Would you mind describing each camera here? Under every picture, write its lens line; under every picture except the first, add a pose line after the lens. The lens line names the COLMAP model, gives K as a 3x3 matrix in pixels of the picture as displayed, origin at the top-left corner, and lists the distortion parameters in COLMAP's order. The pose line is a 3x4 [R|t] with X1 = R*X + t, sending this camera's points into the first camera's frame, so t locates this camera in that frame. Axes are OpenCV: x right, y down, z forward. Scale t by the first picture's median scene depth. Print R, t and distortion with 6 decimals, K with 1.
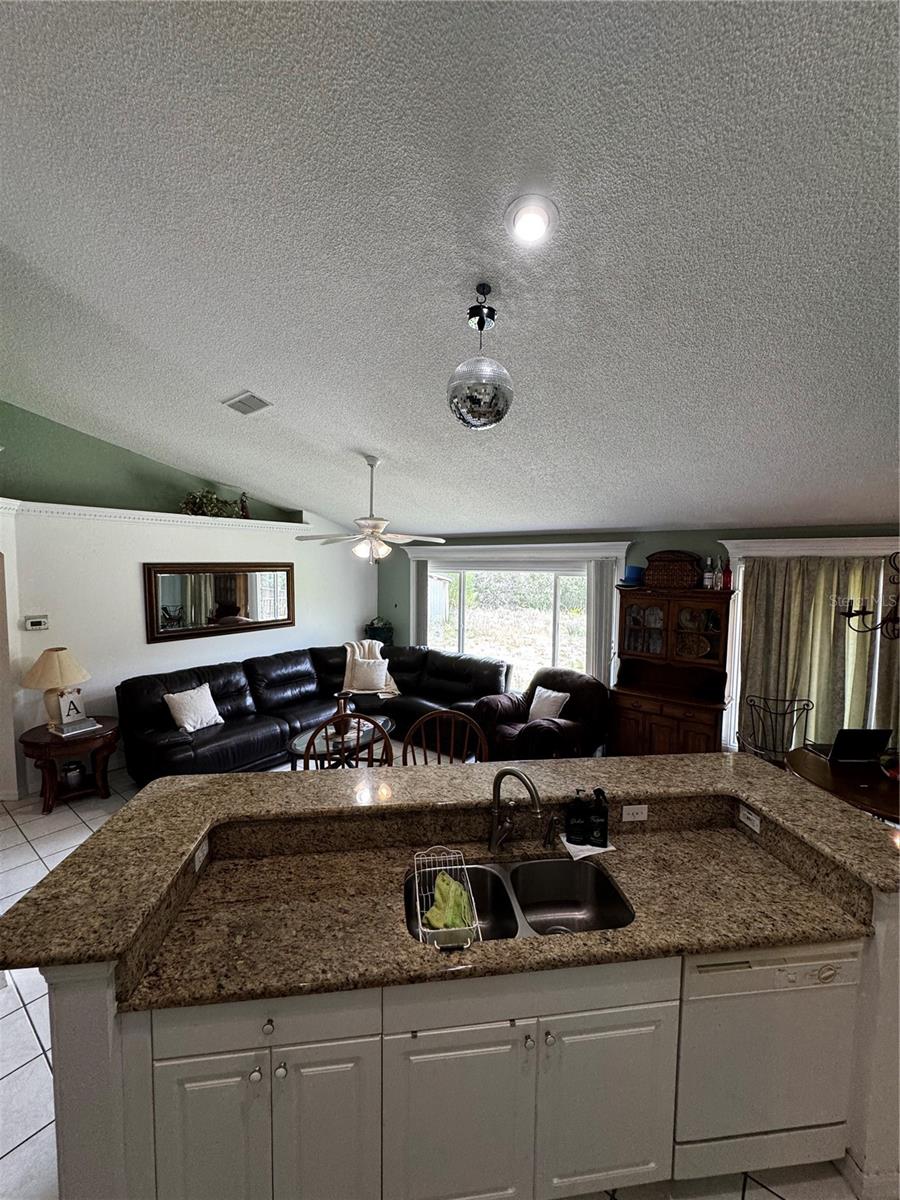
lens RADIAL K [[481.1, 0, 449.3], [0, 481.1, 596.4], [0, 0, 1]] dist [-0.002984, -0.000264]
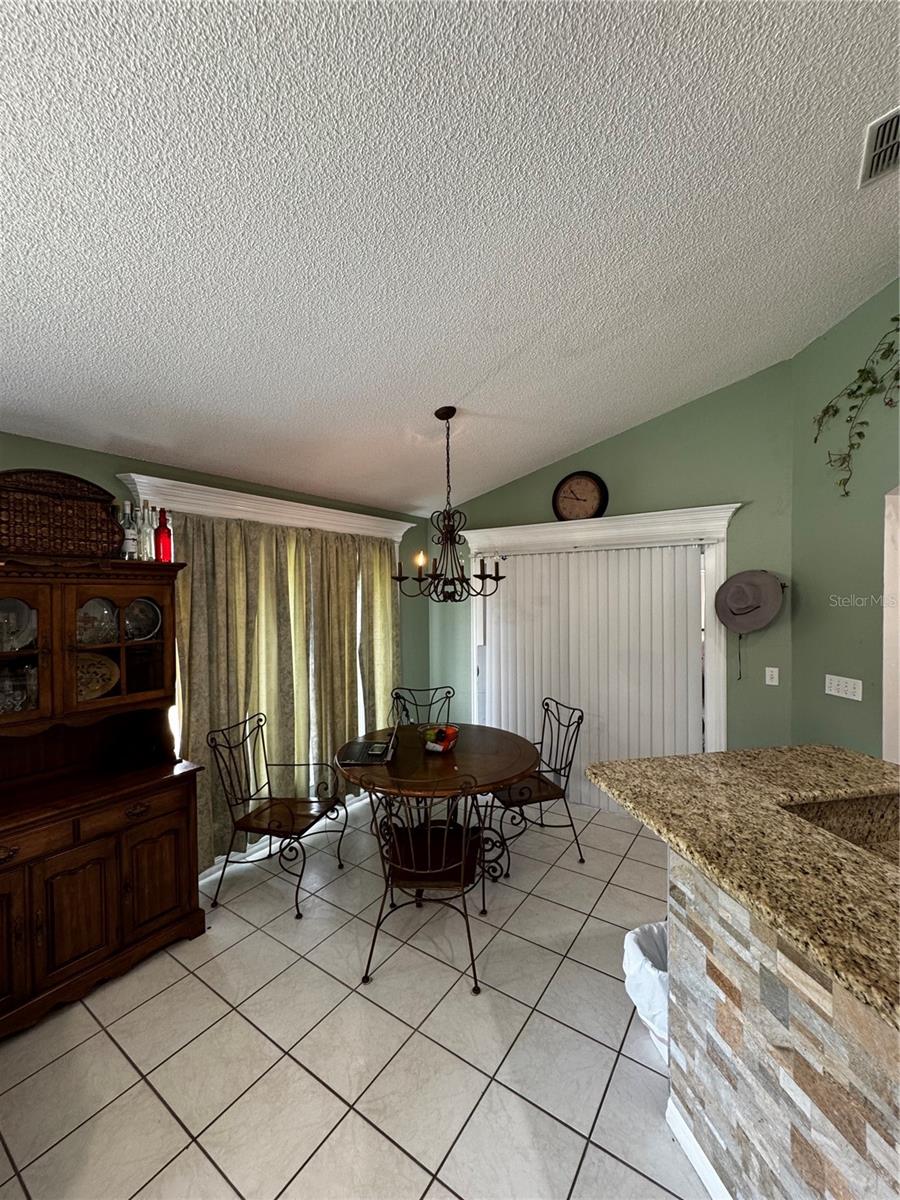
lens RADIAL K [[481.1, 0, 450.9], [0, 481.1, 597.8], [0, 0, 1]] dist [-0.002984, -0.000264]
pose [[-0.062563, -0.015731, 0.997917, -0.012071], [0.072162, 0.997187, 0.020244, 0.039958], [-0.995429, 0.073278, -0.061251, 0.677838]]
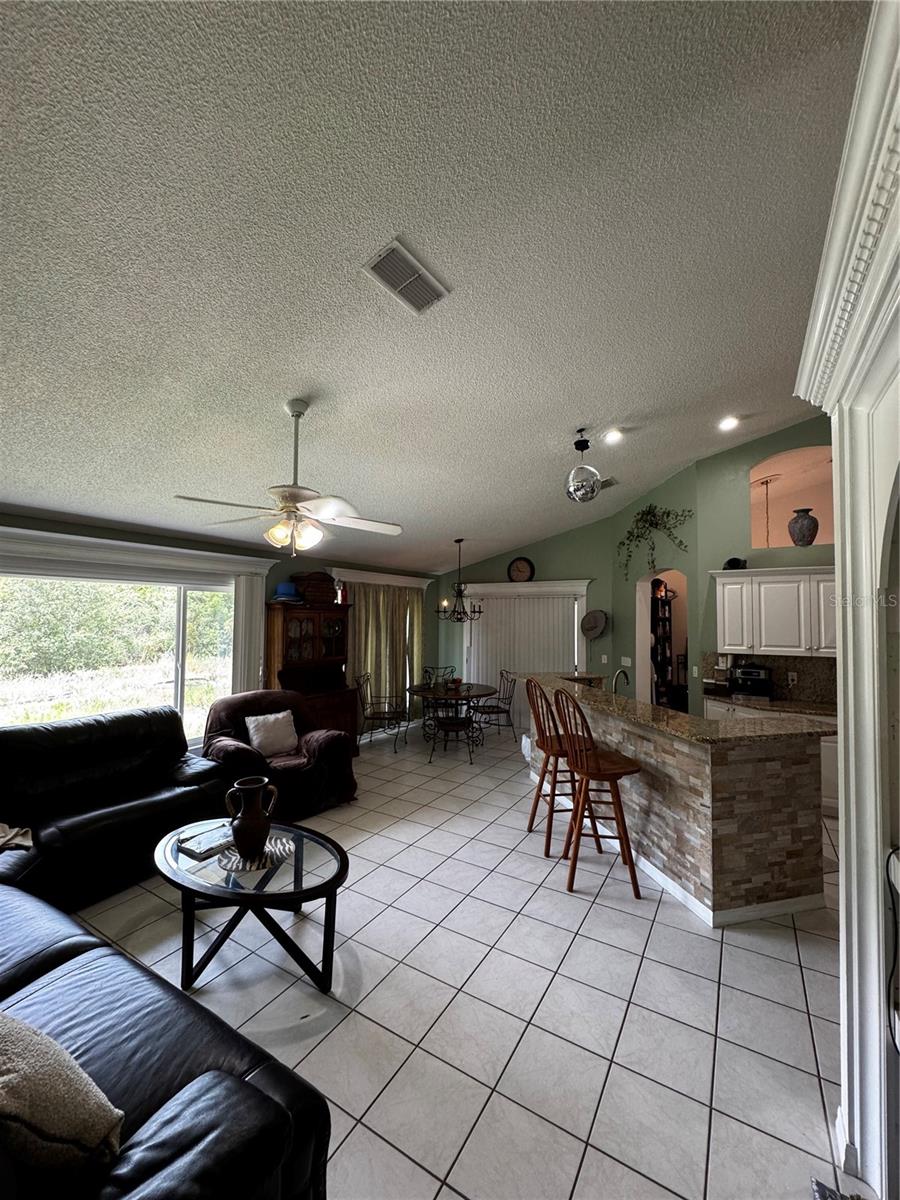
lens RADIAL K [[481.1, 0, 452.0], [0, 481.1, 598.3], [0, 0, 1]] dist [-0.002984, -0.000264]
pose [[-0.119734, 0.027016, 0.992438, -0.815283], [0.053414, 0.998357, -0.020733, 0.015175], [-0.991368, 0.050527, -0.120980, 0.833299]]
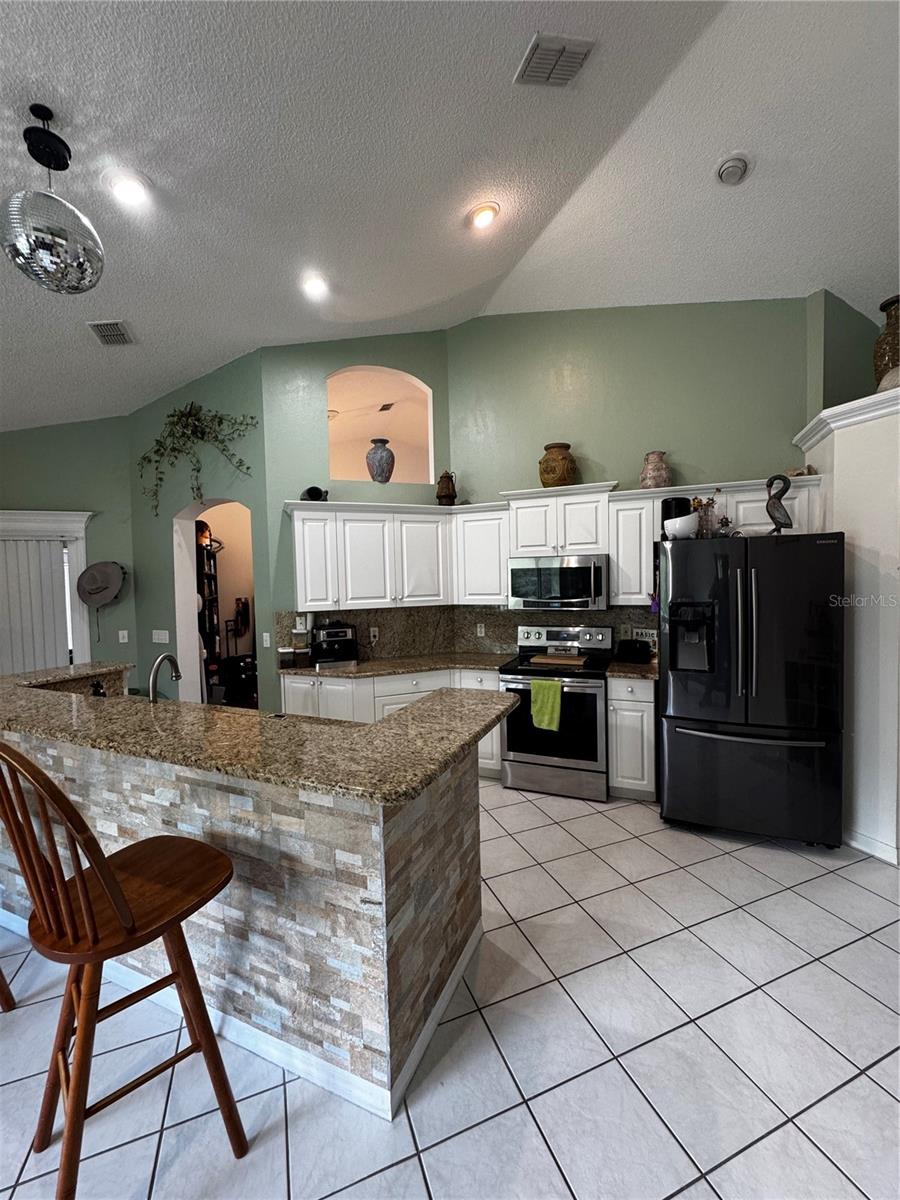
lens RADIAL K [[481.1, 0, 451.5], [0, 481.1, 597.4], [0, 0, 1]] dist [-0.002984, -0.000264]
pose [[-0.859581, -0.008123, 0.510936, -0.442816], [0.047655, 0.994242, 0.095980, 0.057901], [-0.508773, 0.106851, -0.854244, 0.673181]]
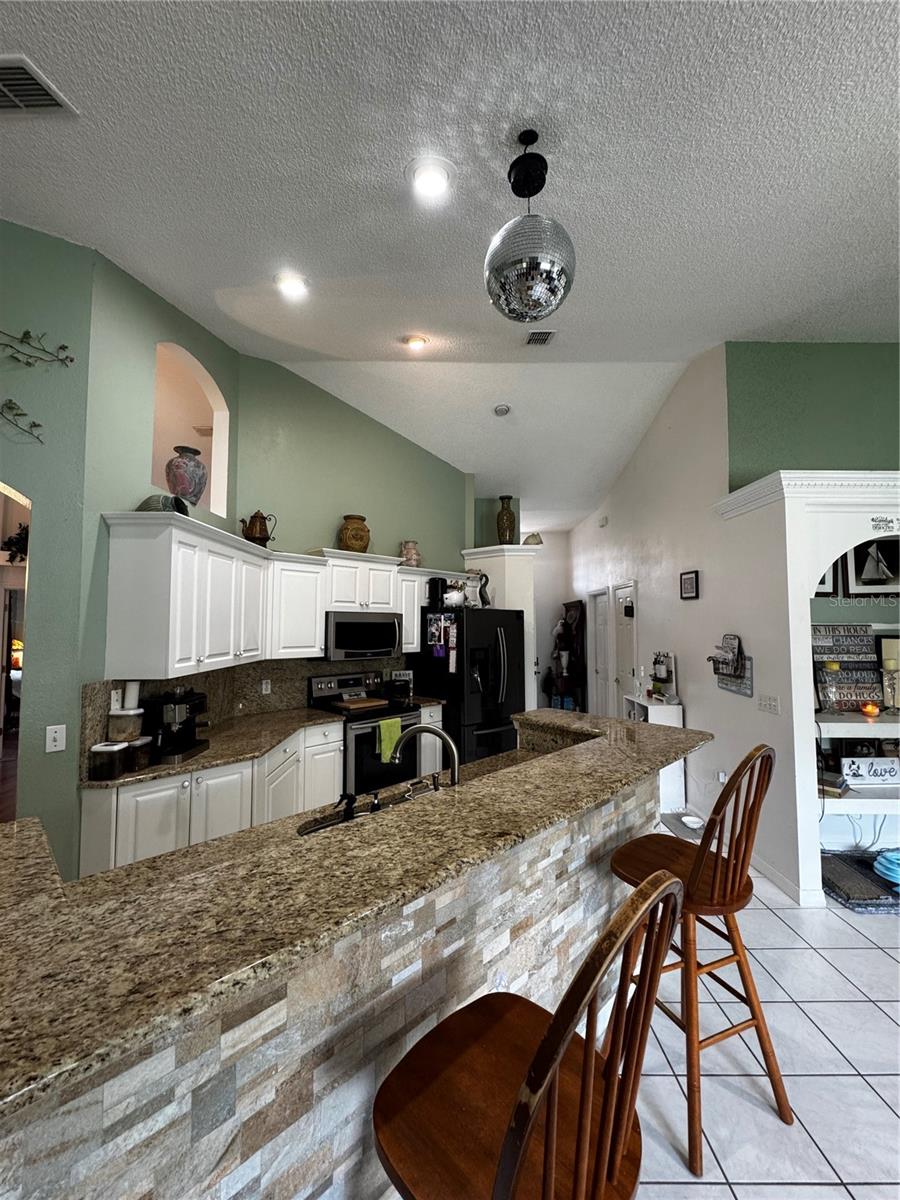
lens RADIAL K [[481.1, 0, 452.3], [0, 481.1, 596.4], [0, 0, 1]] dist [-0.002984, -0.000264]
pose [[-0.785408, -0.046259, -0.617248, 0.282243], [-0.048137, 0.998748, -0.013599, 0.048254], [0.617104, 0.019032, -0.786651, 0.727903]]
